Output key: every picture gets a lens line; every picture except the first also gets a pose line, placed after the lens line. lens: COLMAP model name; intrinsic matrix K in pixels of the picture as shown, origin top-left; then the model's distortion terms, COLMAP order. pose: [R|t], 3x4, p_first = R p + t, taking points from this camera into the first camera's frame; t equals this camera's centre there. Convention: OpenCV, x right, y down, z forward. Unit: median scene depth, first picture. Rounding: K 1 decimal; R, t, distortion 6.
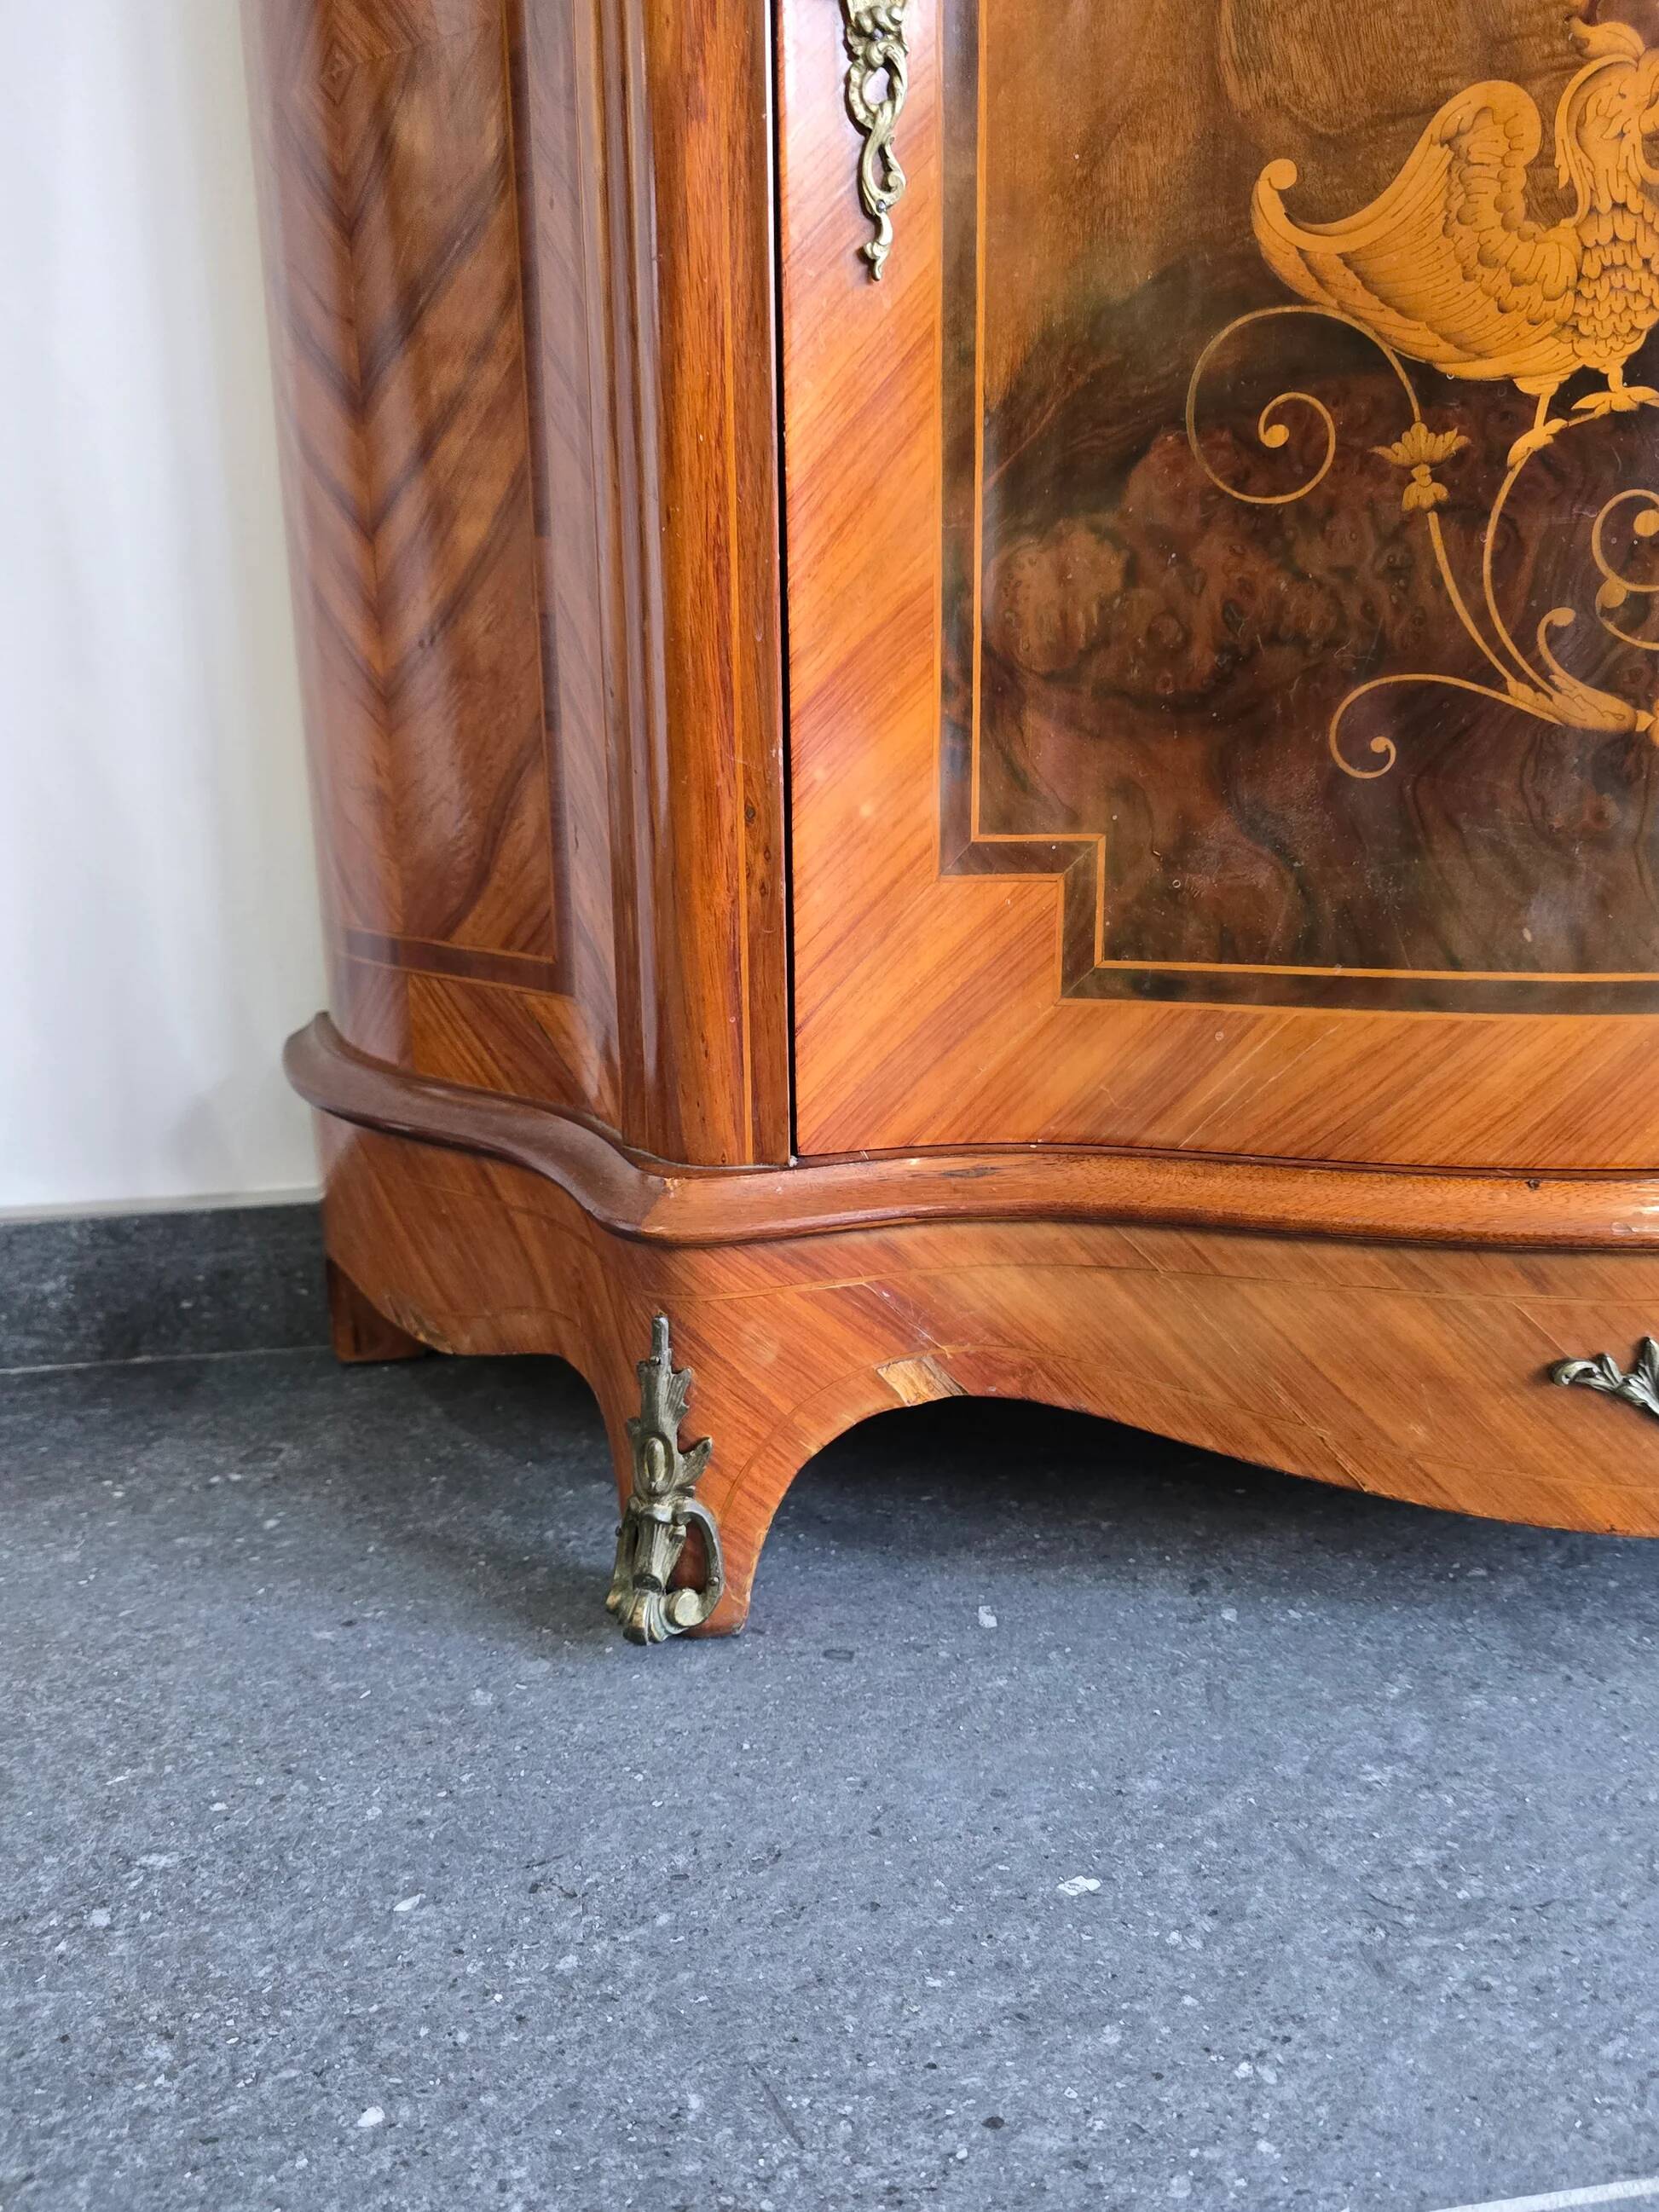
lens RADIAL K [[1740.9, 0, 821.9], [0, 1740.9, 1103.5], [0, 0, 1]] dist [0.057110, -0.074221]
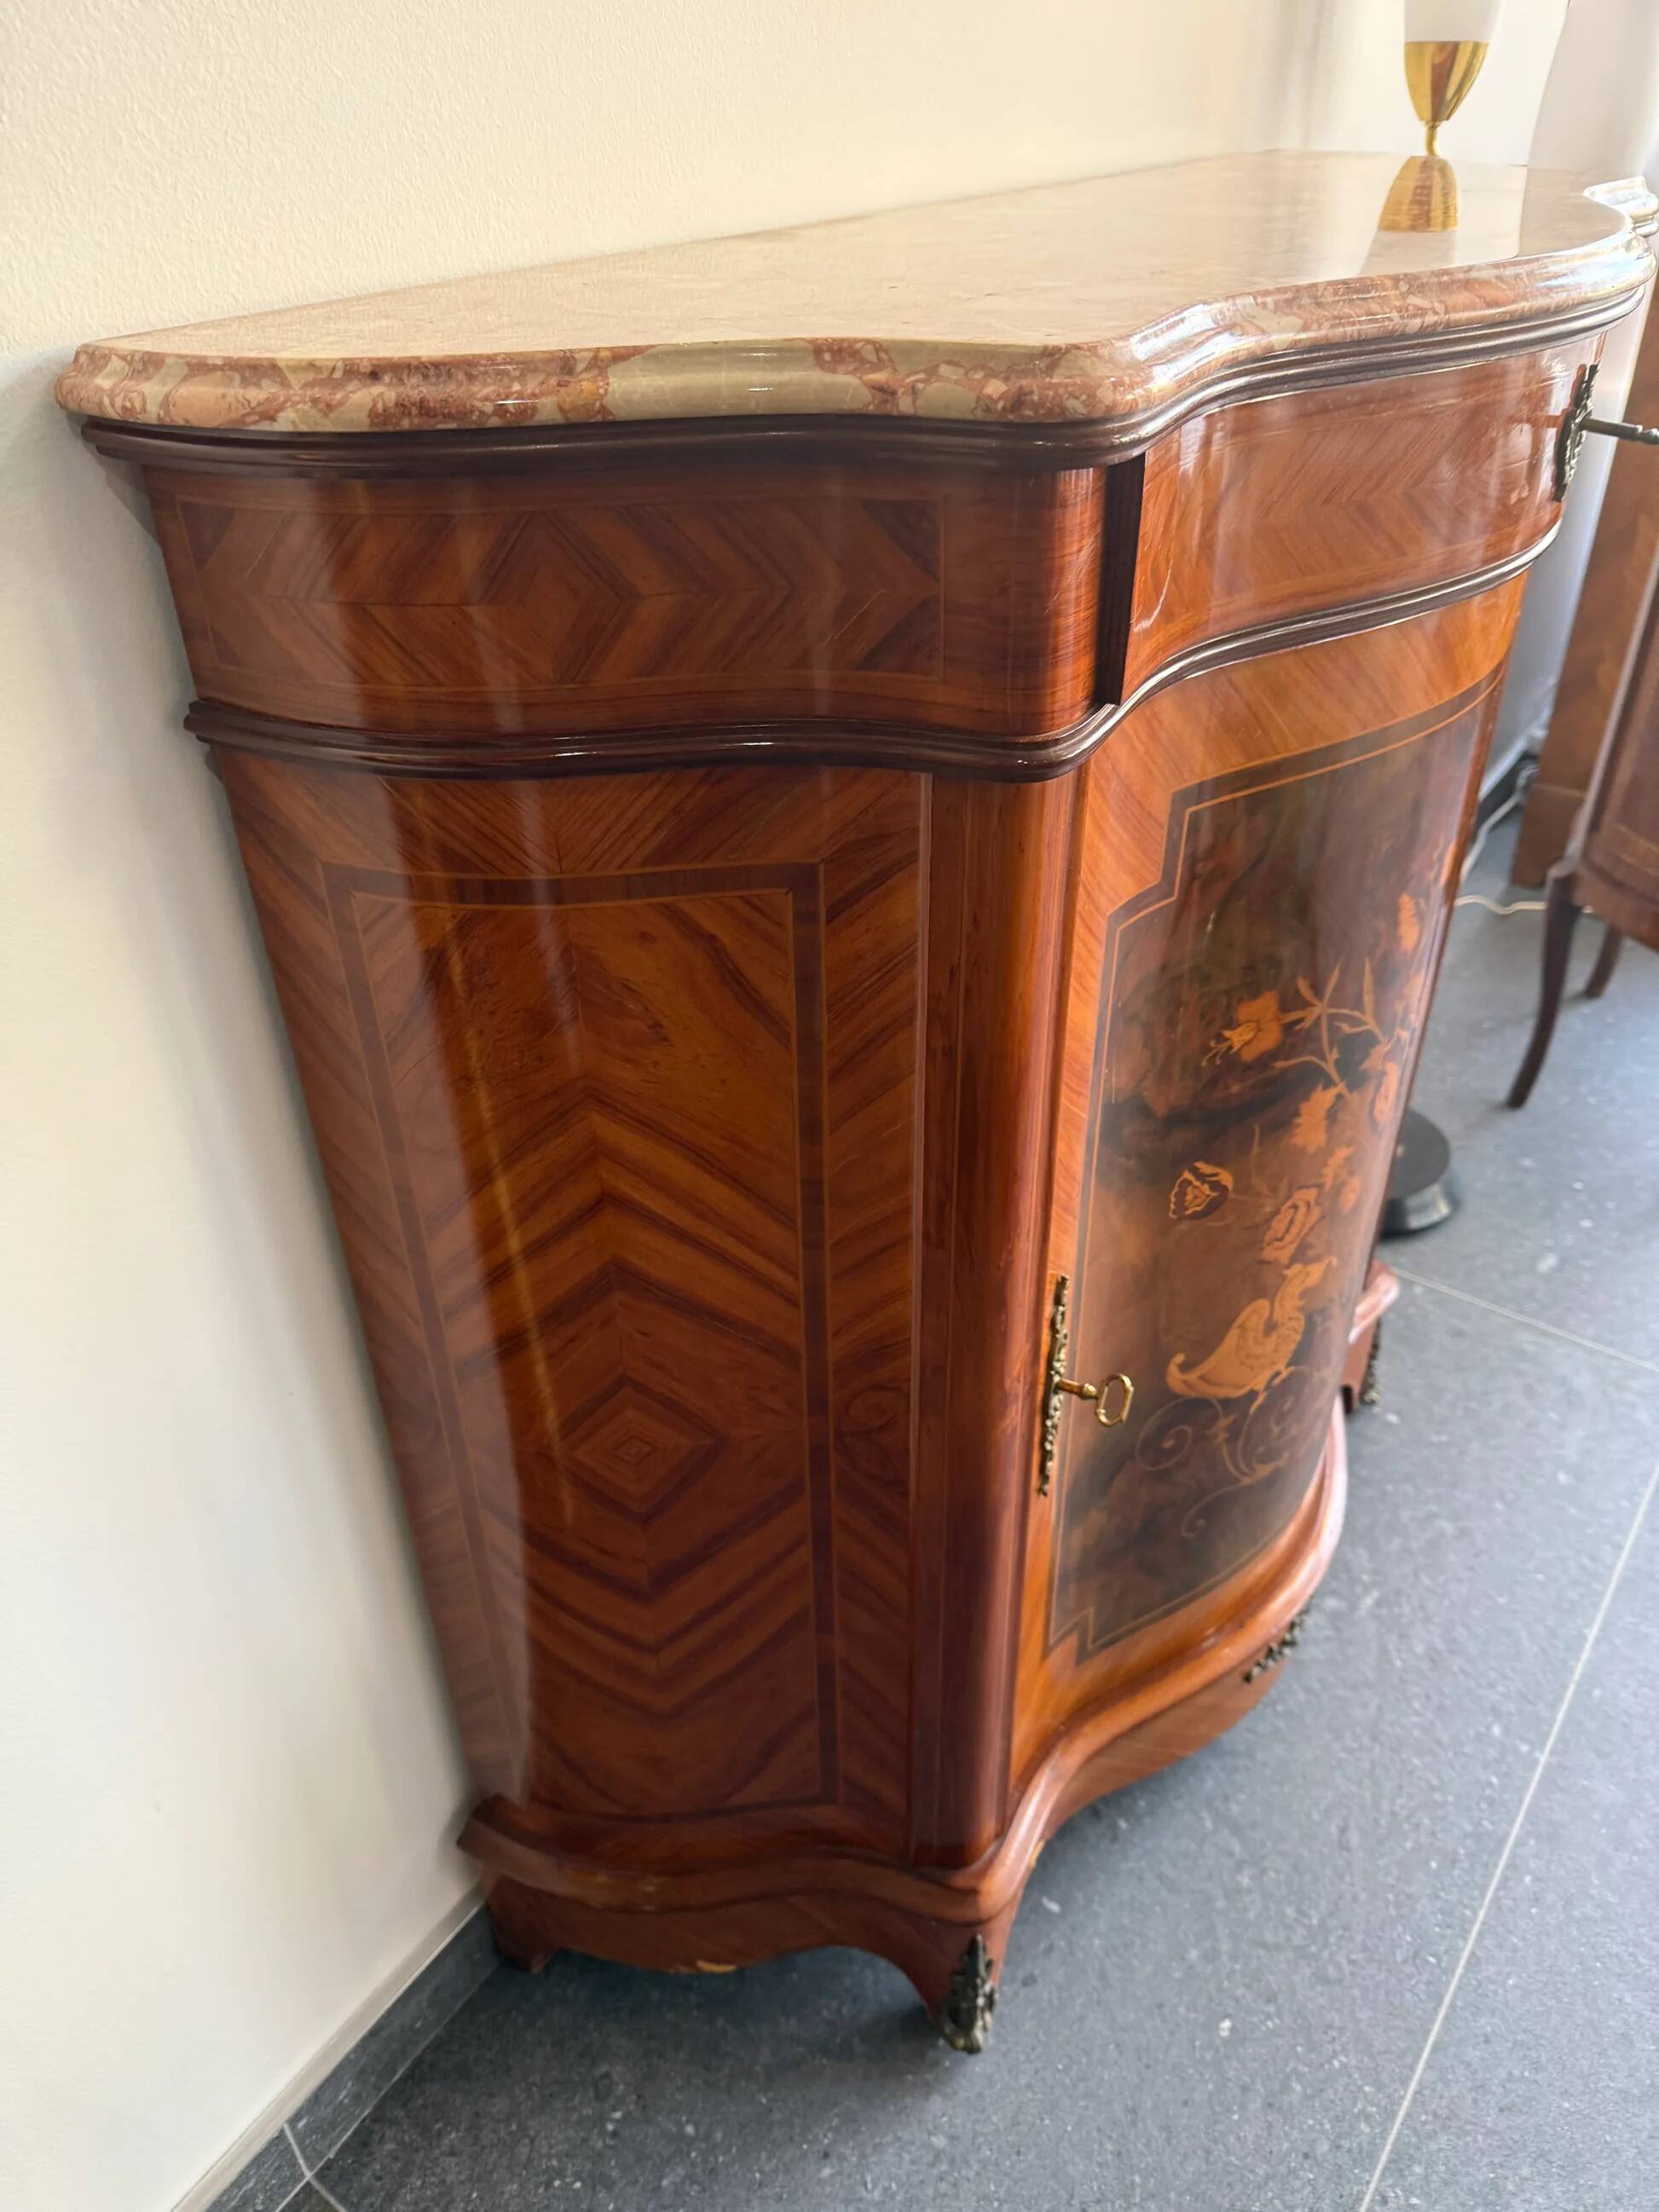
lens RADIAL K [[1592.6, 0, 830.5], [0, 1592.6, 1115.3], [0, 0, 1]] dist [0.010563, -0.026421]
pose [[0.700522, -0.401234, 0.590153, -0.890254], [0.191955, 0.902437, 0.385696, -1.421205], [-0.687330, -0.156906, 0.709195, 0.027883]]
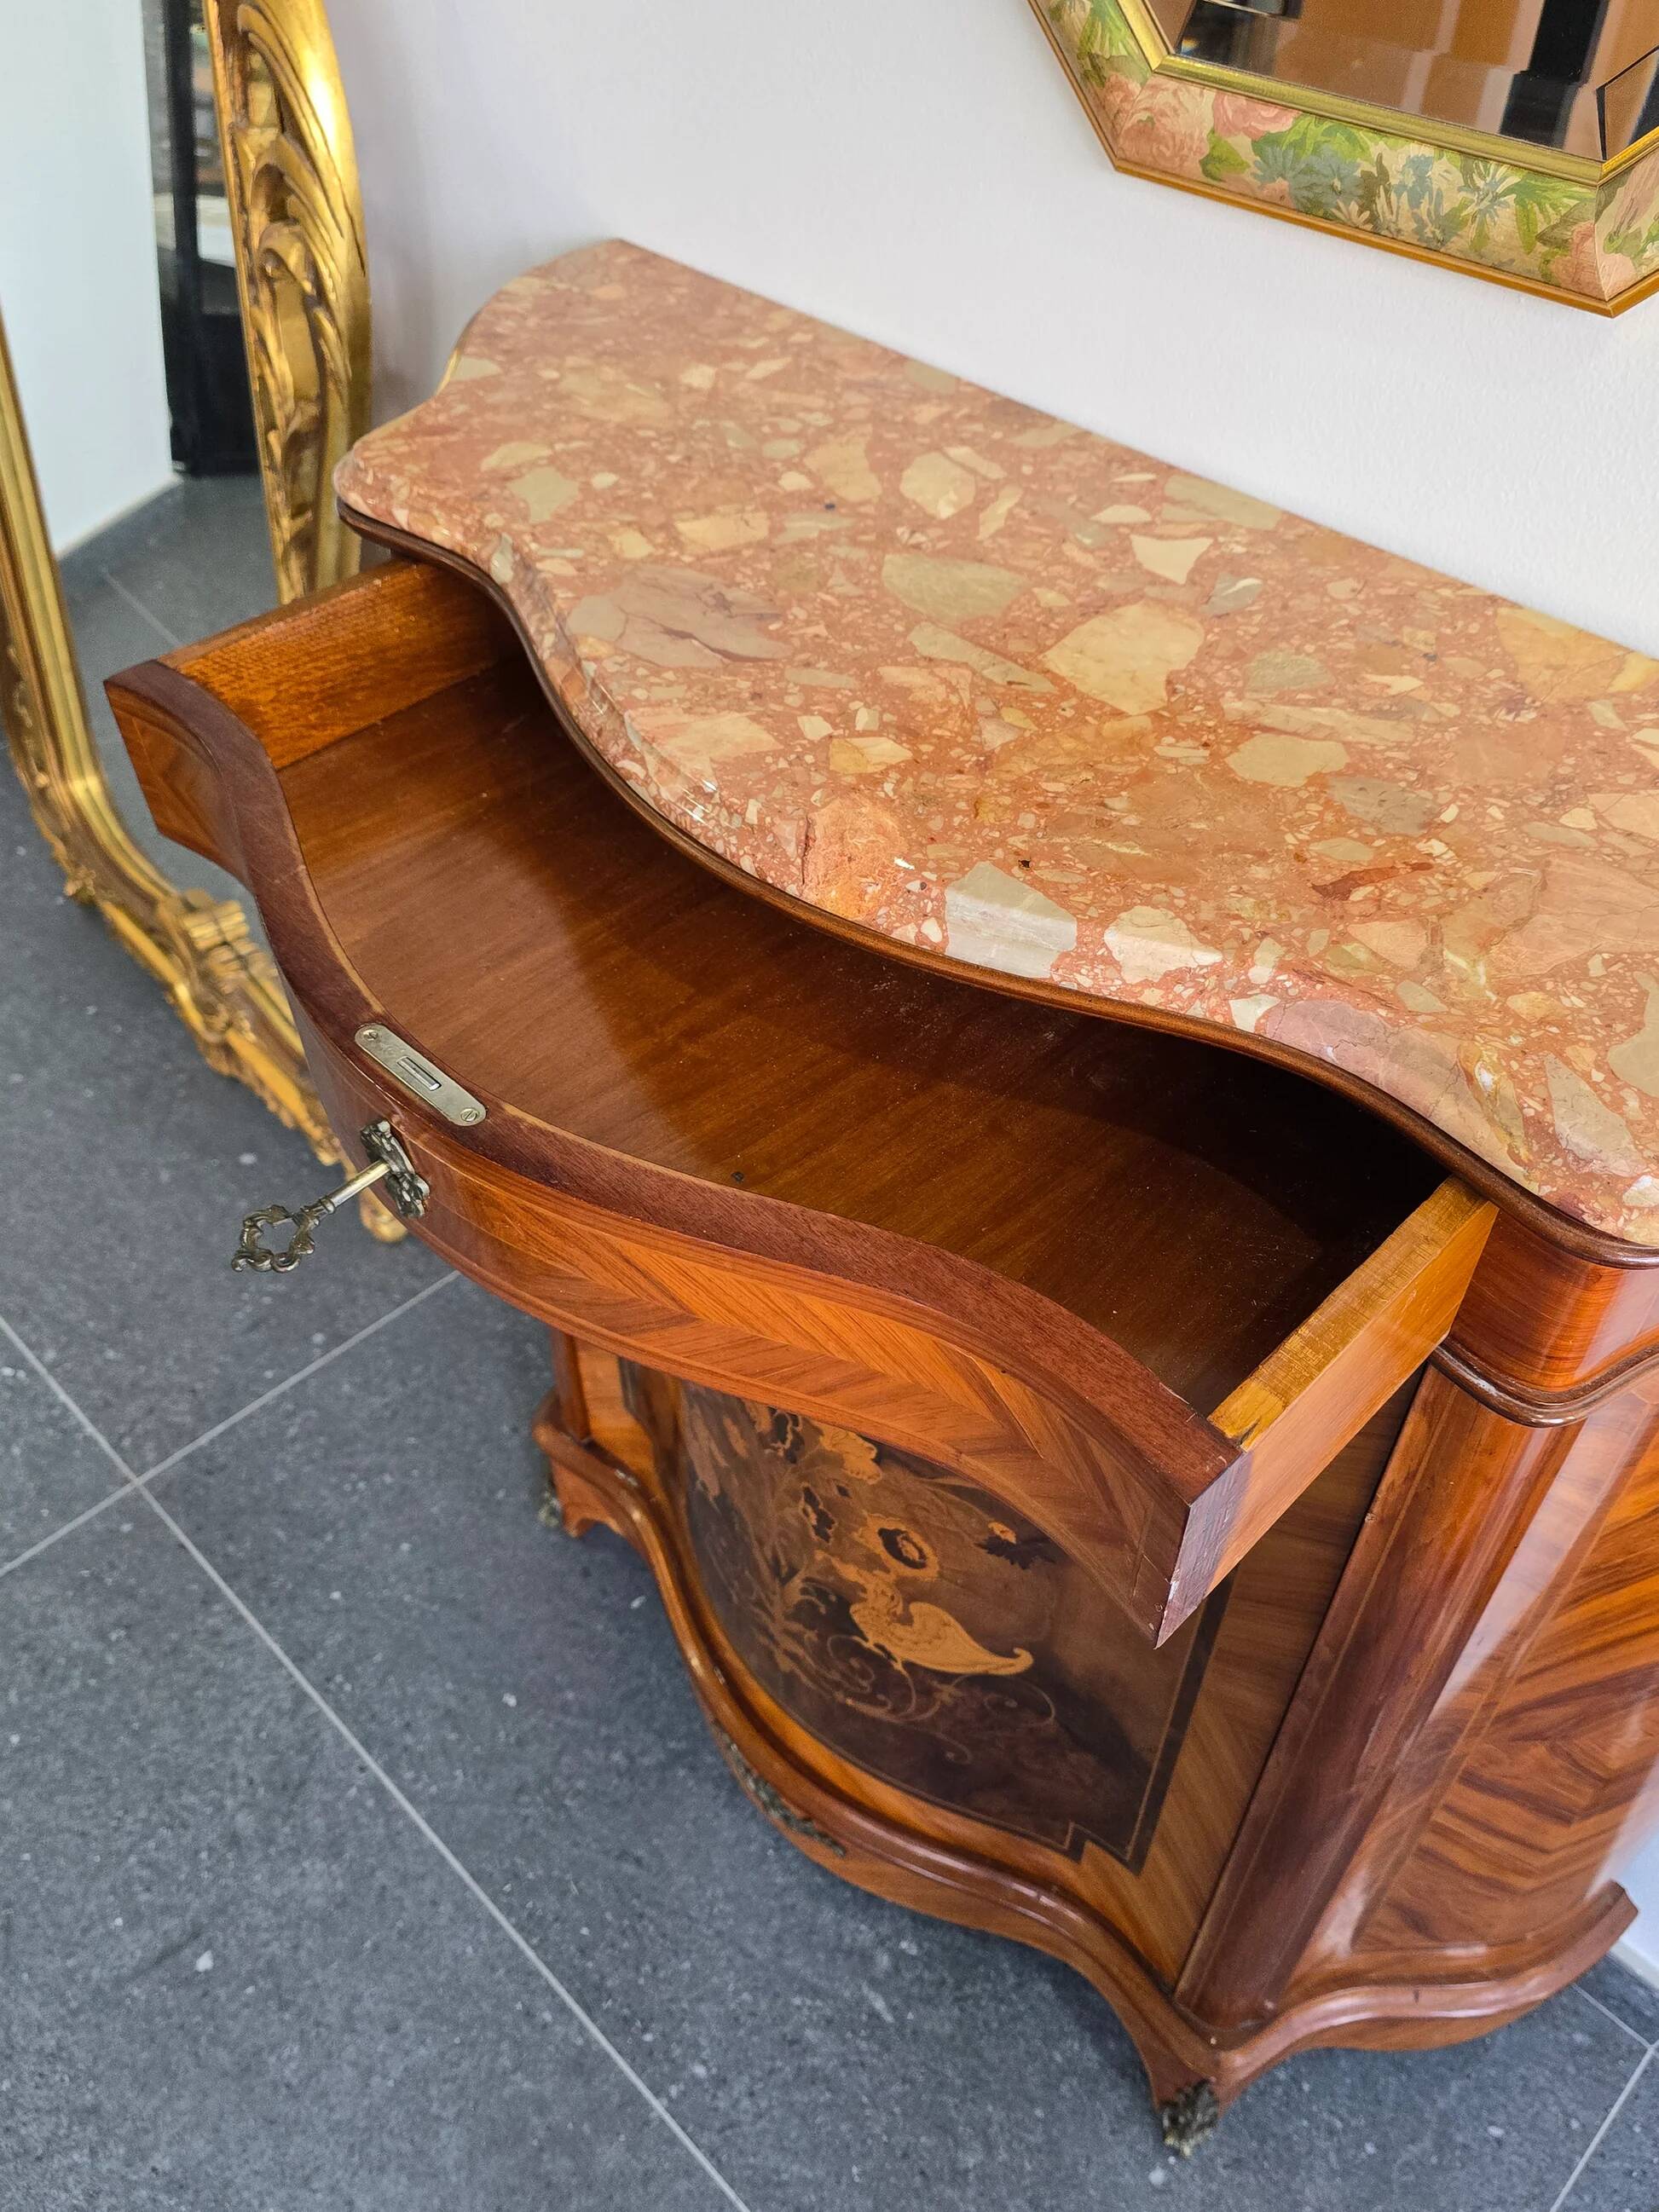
lens RADIAL K [[1740.9, 0, 856.2], [0, 1740.9, 1108.2], [0, 0, 1]] dist [0.057110, -0.074221]
pose [[0.598490, 0.582653, -0.549841, 1.406031], [-0.231261, 0.782764, 0.577753, -2.009829], [0.767025, -0.218623, 0.603221, -0.138370]]
